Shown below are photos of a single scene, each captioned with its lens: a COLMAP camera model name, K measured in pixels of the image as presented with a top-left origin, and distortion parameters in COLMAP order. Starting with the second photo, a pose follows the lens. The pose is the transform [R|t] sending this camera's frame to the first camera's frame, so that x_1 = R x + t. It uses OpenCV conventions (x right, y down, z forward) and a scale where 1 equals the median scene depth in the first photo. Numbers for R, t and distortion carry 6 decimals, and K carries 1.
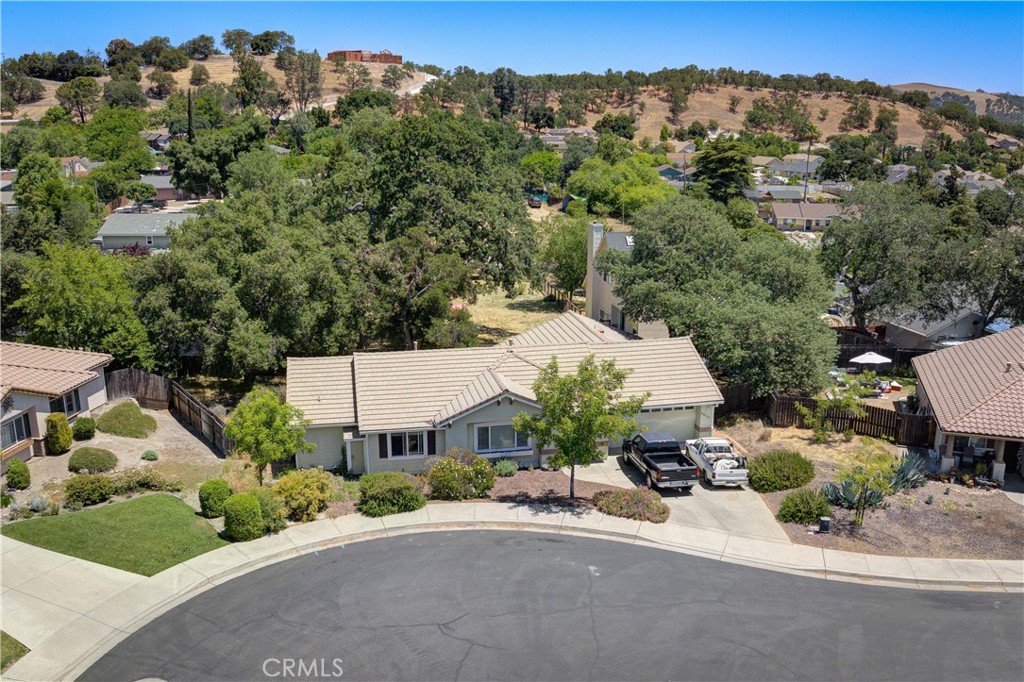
lens RADIAL K [[853.1, 0, 521.9], [0, 853.1, 337.1], [0, 0, 1]] dist [-0.099251, -0.028796]
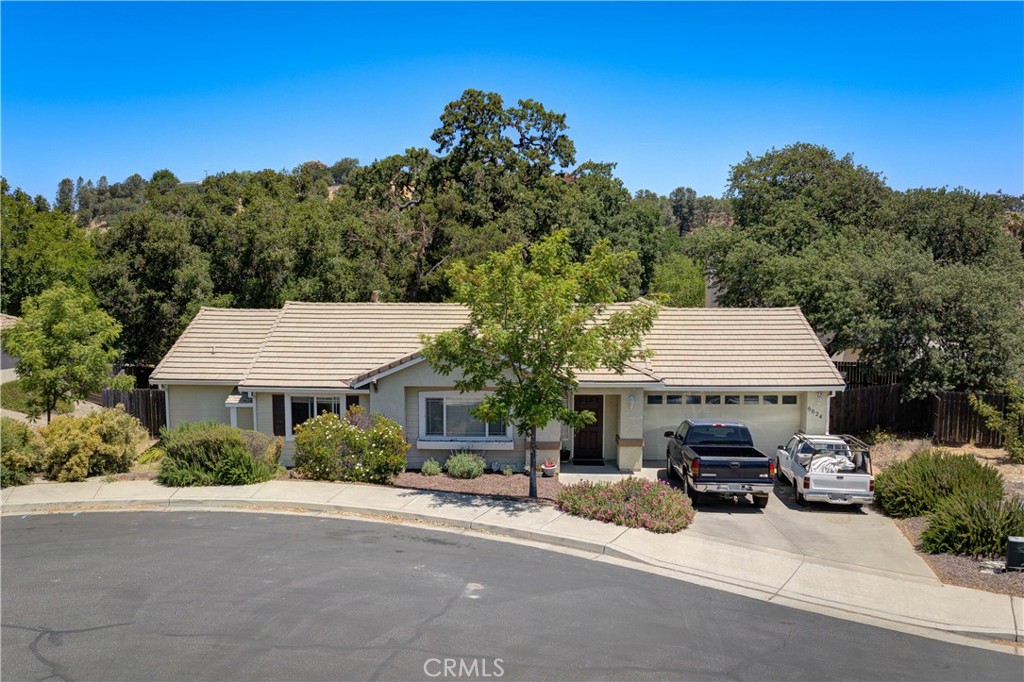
lens RADIAL K [[853.1, 0, 519.8], [0, 853.1, 335.2], [0, 0, 1]] dist [-0.099251, -0.028796]
pose [[0.974461, 0.019151, -0.223739, 0.127548], [-0.055791, 0.985763, -0.158615, 0.127383], [0.217516, 0.167047, 0.961656, 0.326181]]
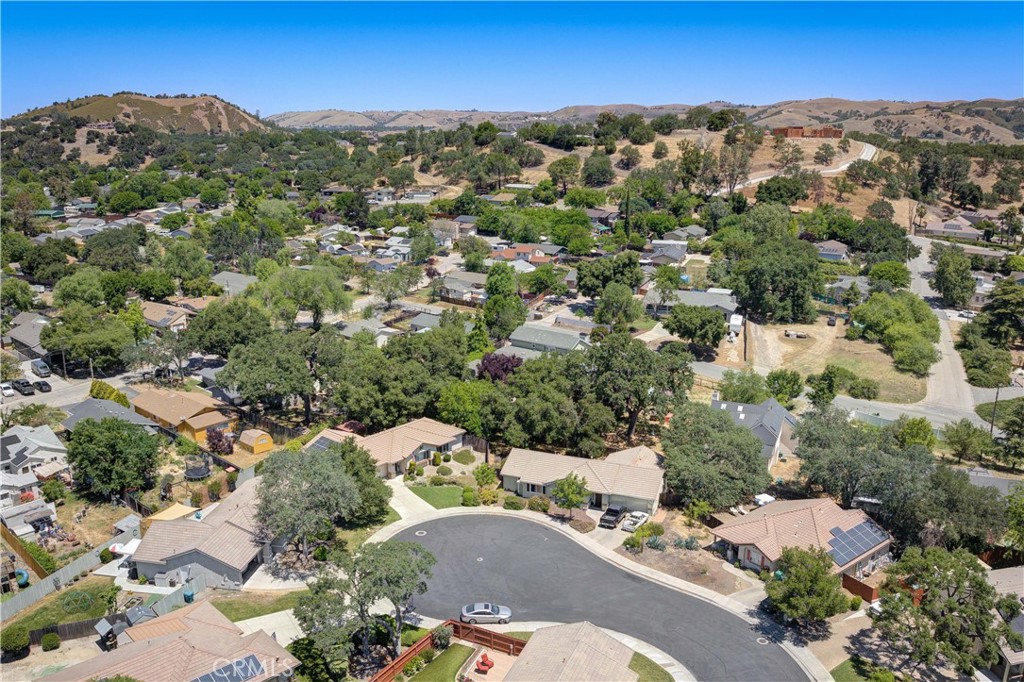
lens RADIAL K [[853.1, 0, 509.2], [0, 853.1, 335.8], [0, 0, 1]] dist [-0.099251, -0.028796]
pose [[0.828513, 0.132368, -0.544099, 1.026099], [-0.134511, 0.990255, 0.036085, -0.380080], [0.543574, 0.043291, 0.838244, -1.177788]]
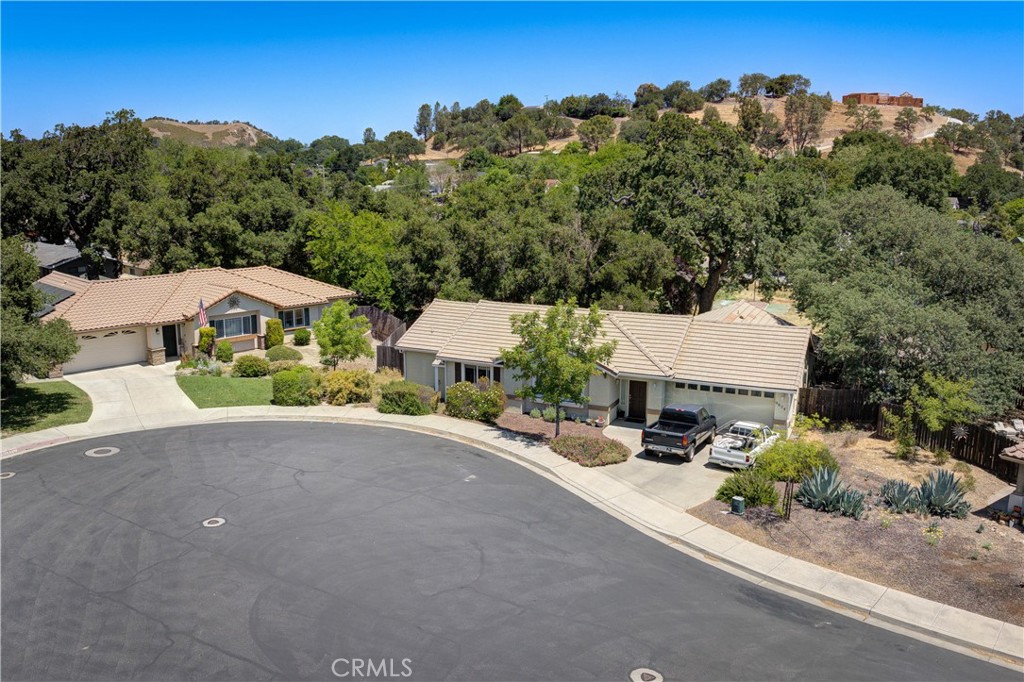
lens RADIAL K [[853.1, 0, 514.6], [0, 853.1, 333.6], [0, 0, 1]] dist [-0.099251, -0.028796]
pose [[0.805798, 0.114123, -0.581090, 0.441217], [-0.149680, 0.988644, -0.013398, 0.062294], [0.572962, 0.097774, 0.813729, 0.089500]]
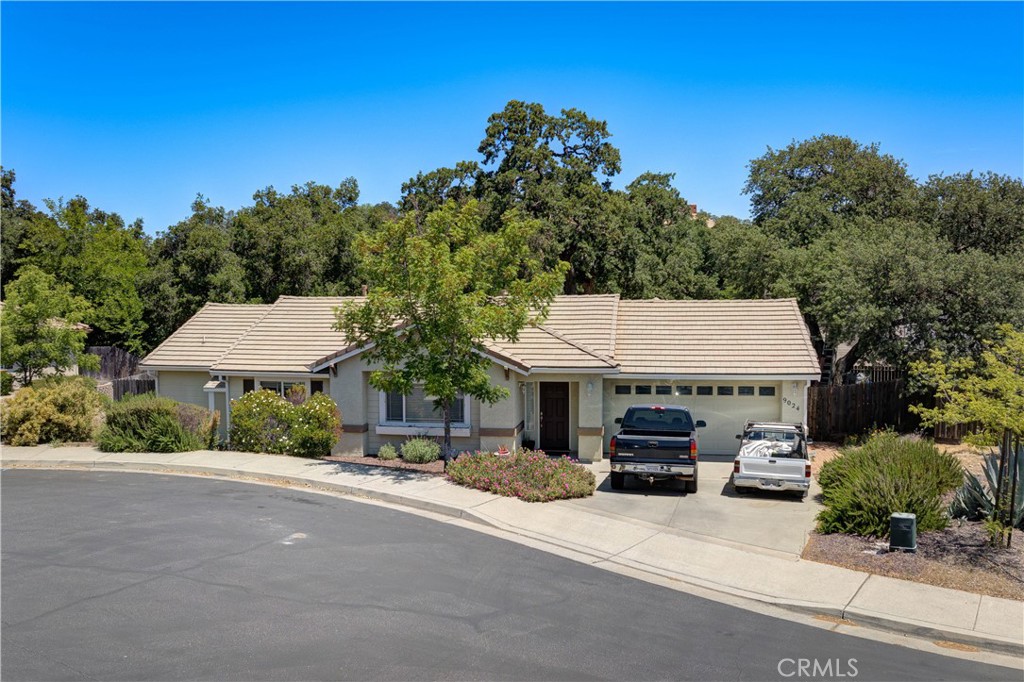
lens RADIAL K [[853.1, 0, 518.1], [0, 853.1, 337.4], [0, 0, 1]] dist [-0.099251, -0.028796]
pose [[0.931238, 0.011688, -0.364223, 0.221134], [-0.083660, 0.979647, -0.182464, 0.146609], [0.354678, 0.200388, 0.913263, 0.364762]]
